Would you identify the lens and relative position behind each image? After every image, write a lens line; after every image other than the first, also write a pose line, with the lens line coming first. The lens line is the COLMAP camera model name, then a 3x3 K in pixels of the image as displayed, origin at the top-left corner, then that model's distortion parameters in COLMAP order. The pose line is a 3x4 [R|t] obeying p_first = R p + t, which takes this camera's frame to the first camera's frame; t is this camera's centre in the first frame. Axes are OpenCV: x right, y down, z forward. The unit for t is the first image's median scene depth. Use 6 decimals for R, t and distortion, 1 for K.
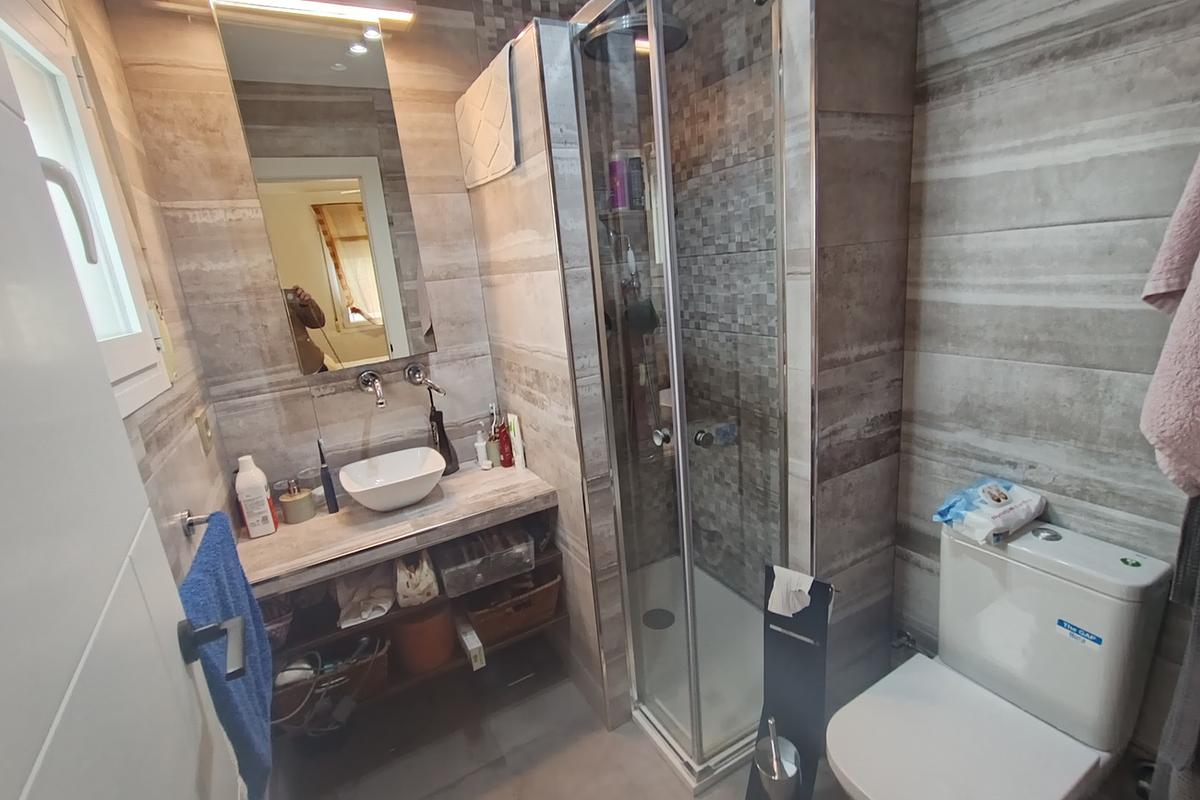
lens RADIAL K [[546.5, 0, 592.0], [0, 546.5, 399.3], [0, 0, 1]] dist [-0.029551, 0.017531]
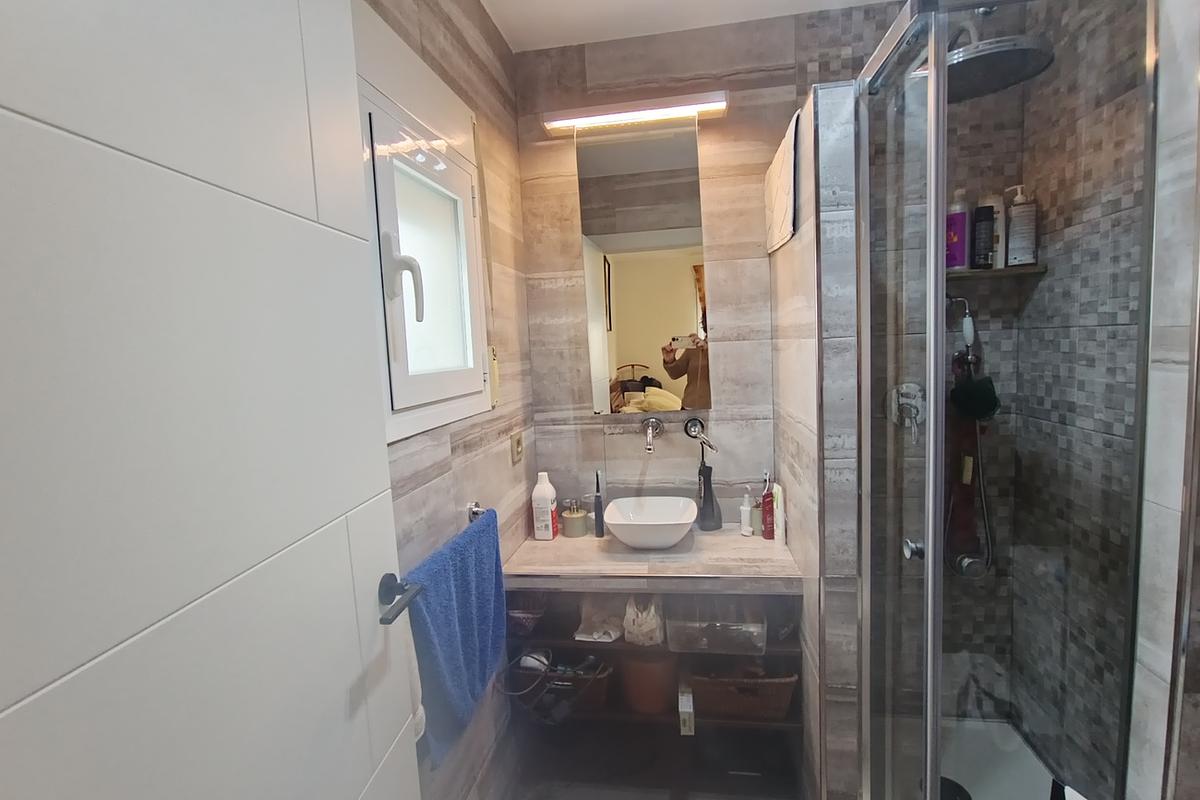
lens RADIAL K [[546.5, 0, 592.0], [0, 546.5, 399.3], [0, 0, 1]] dist [-0.029551, 0.017531]
pose [[0.786198, 0.115471, -0.607091, 0.177031], [-0.174440, 0.983905, -0.038762, -0.028438], [0.592844, 0.136376, 0.793686, 0.047386]]
